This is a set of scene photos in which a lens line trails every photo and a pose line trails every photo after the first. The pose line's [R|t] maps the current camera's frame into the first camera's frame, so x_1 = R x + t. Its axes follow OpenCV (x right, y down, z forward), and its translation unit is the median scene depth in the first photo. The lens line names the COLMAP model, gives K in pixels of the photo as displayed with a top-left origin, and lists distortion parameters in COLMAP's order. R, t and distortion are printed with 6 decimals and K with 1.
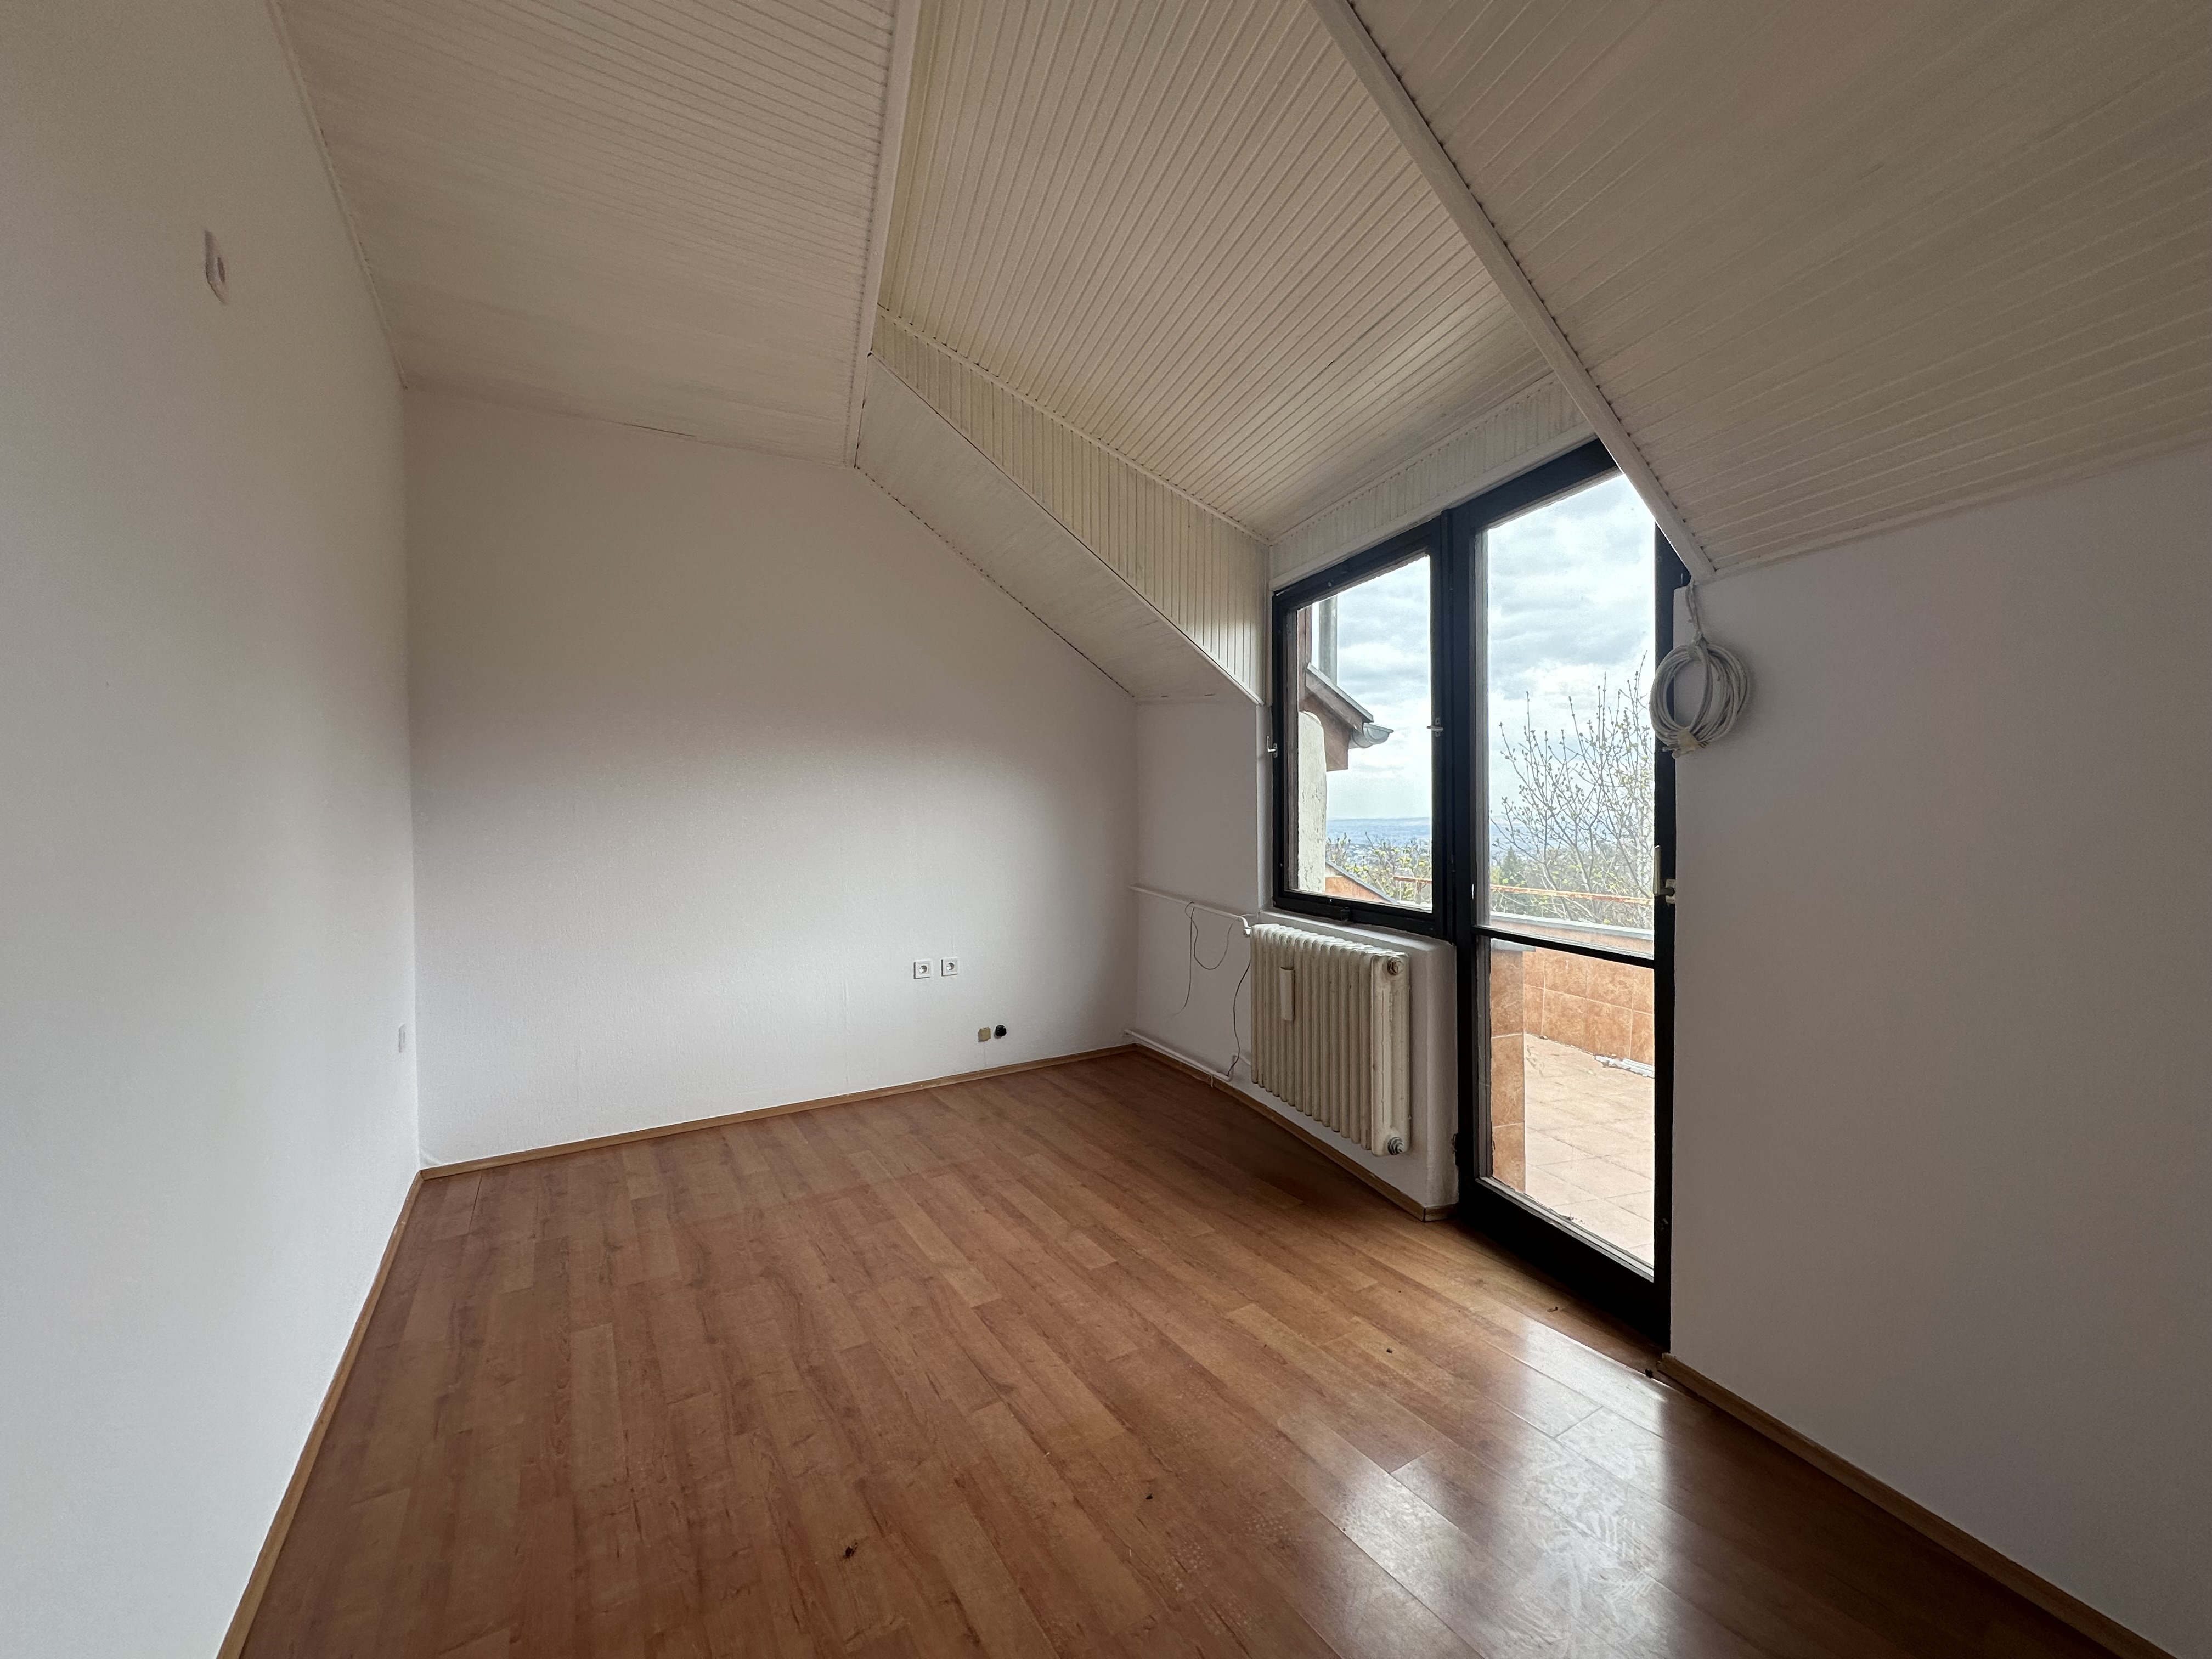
lens RADIAL K [[874.4, 0, 1089.7], [0, 874.4, 824.7], [0, 0, 1]] dist [0.002359, 0.000020]
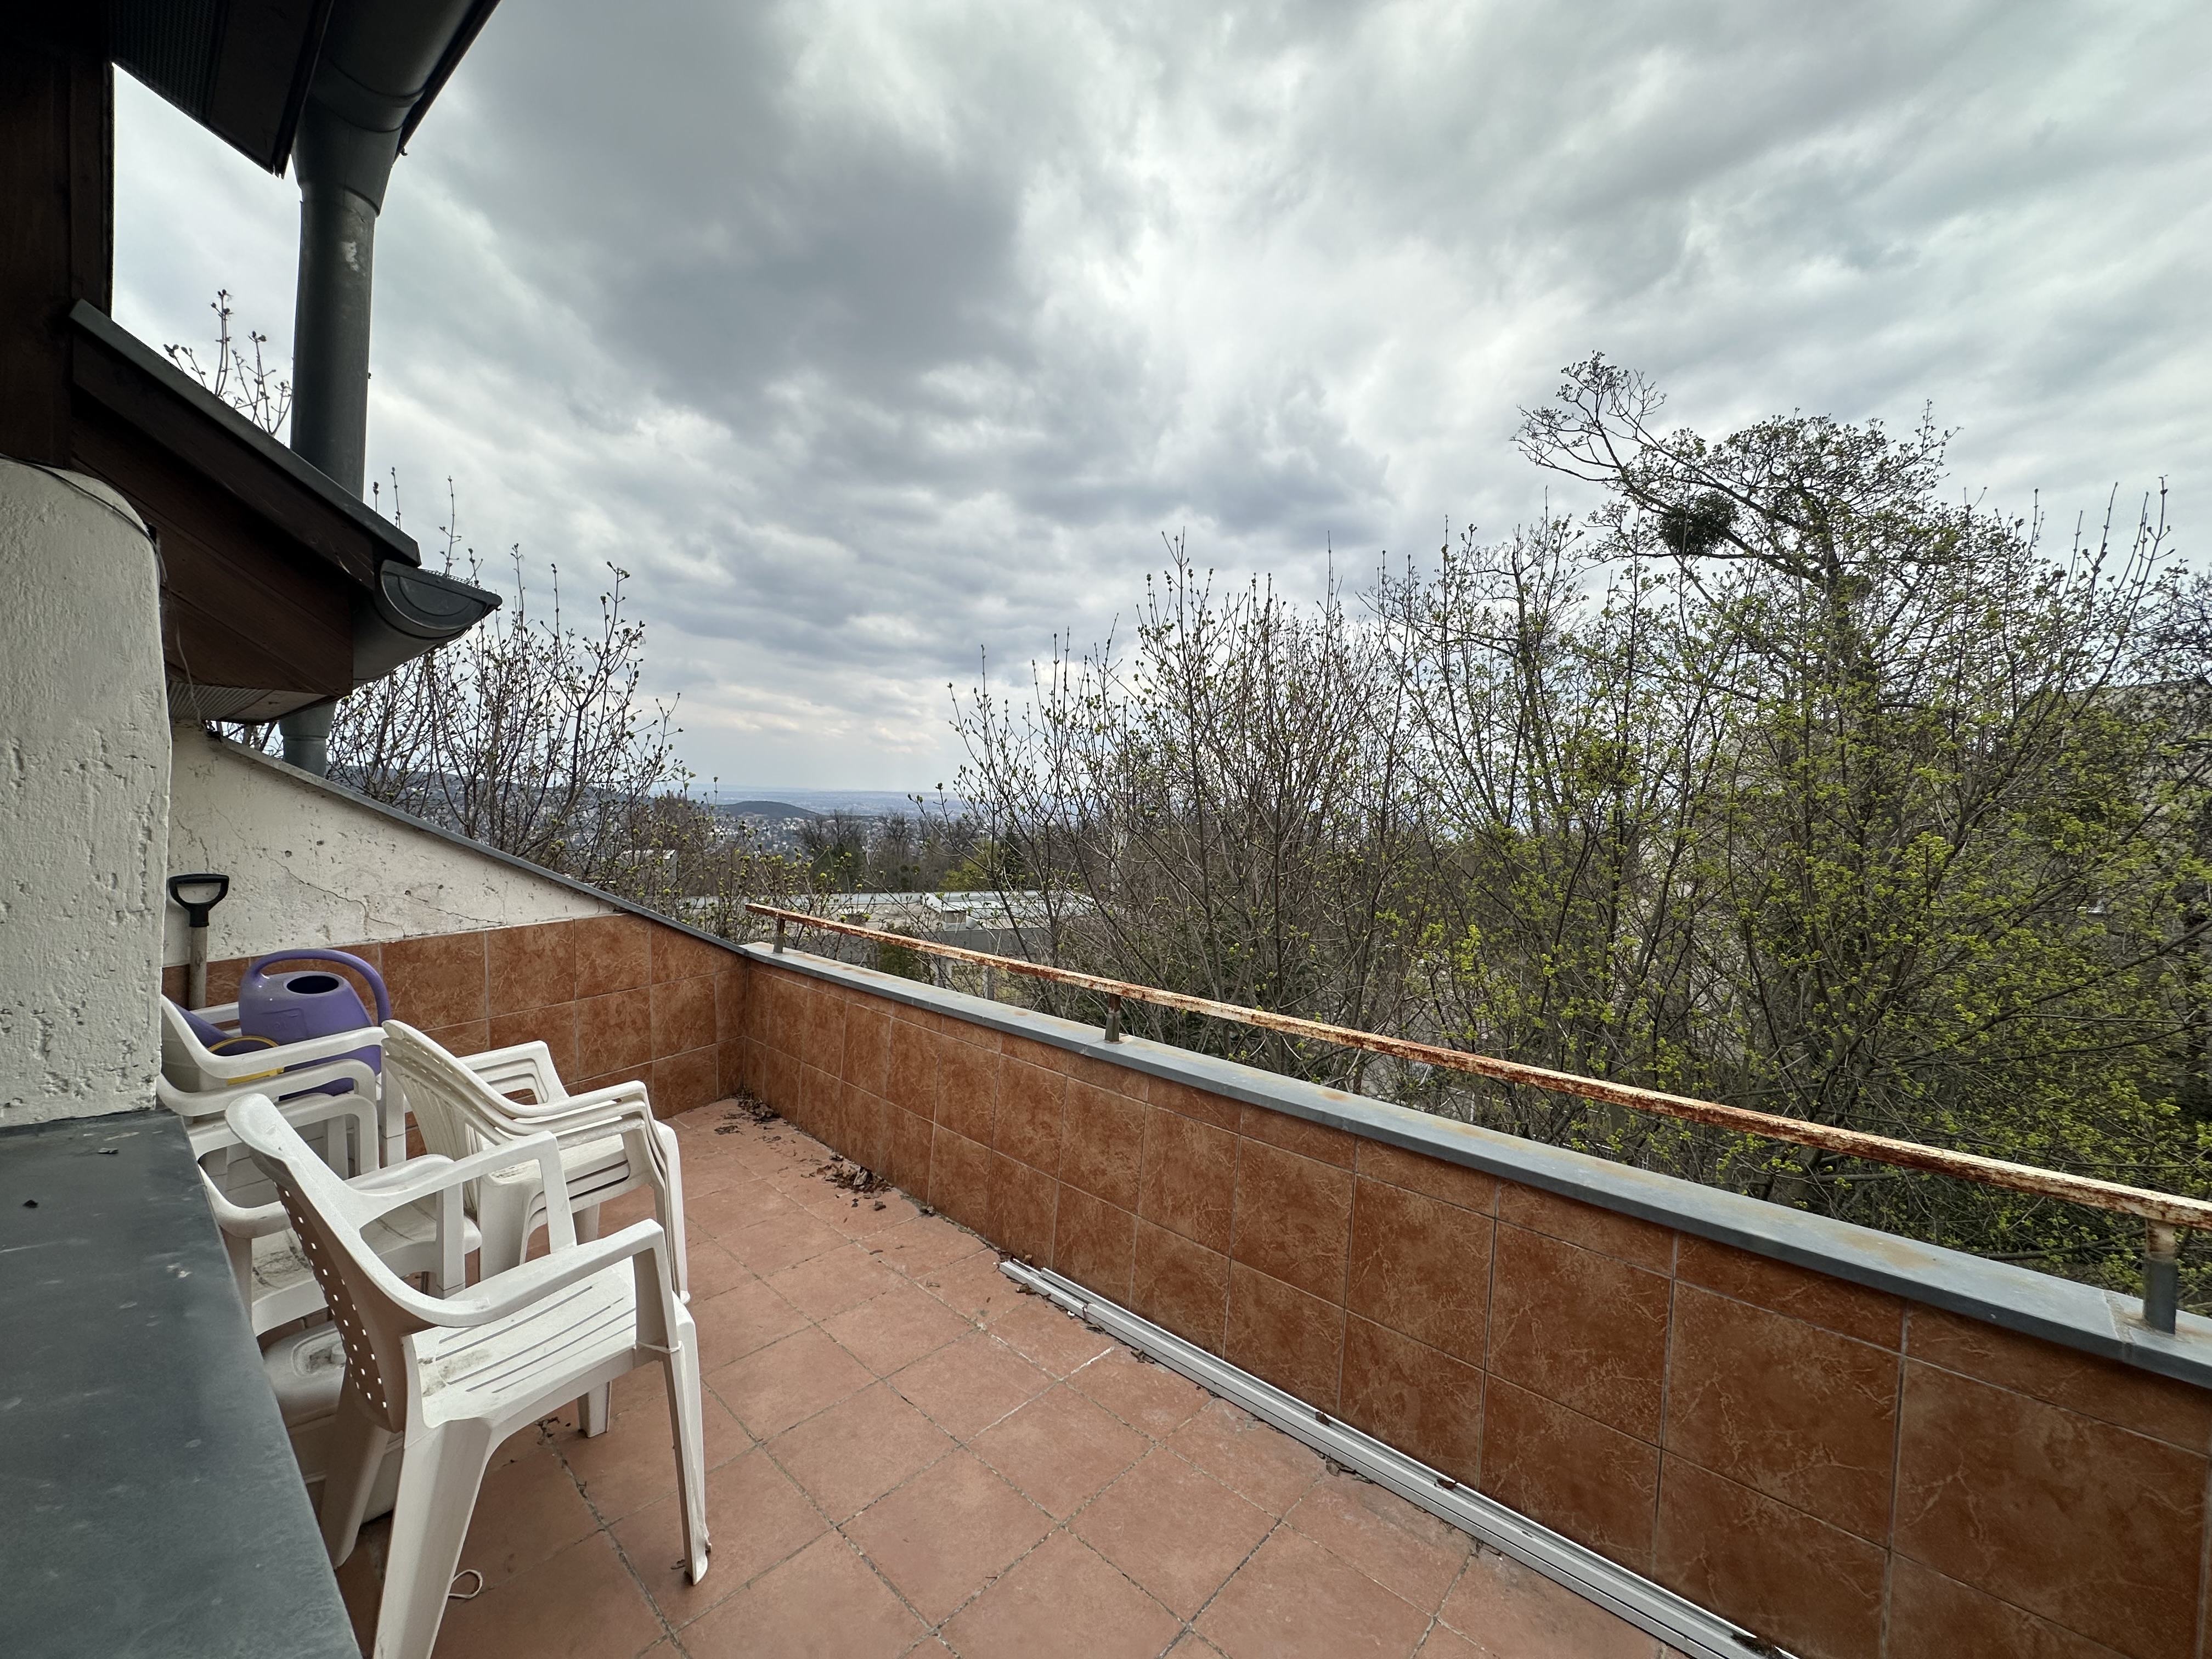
lens RADIAL K [[874.4, 0, 1108.8], [0, 874.4, 827.2], [0, 0, 1]] dist [0.002359, 0.000020]
pose [[0.846547, 0.008833, 0.532240, 0.323794], [-0.027612, 0.999245, 0.027335, -0.025520], [-0.531597, -0.037836, 0.846152, 0.483368]]
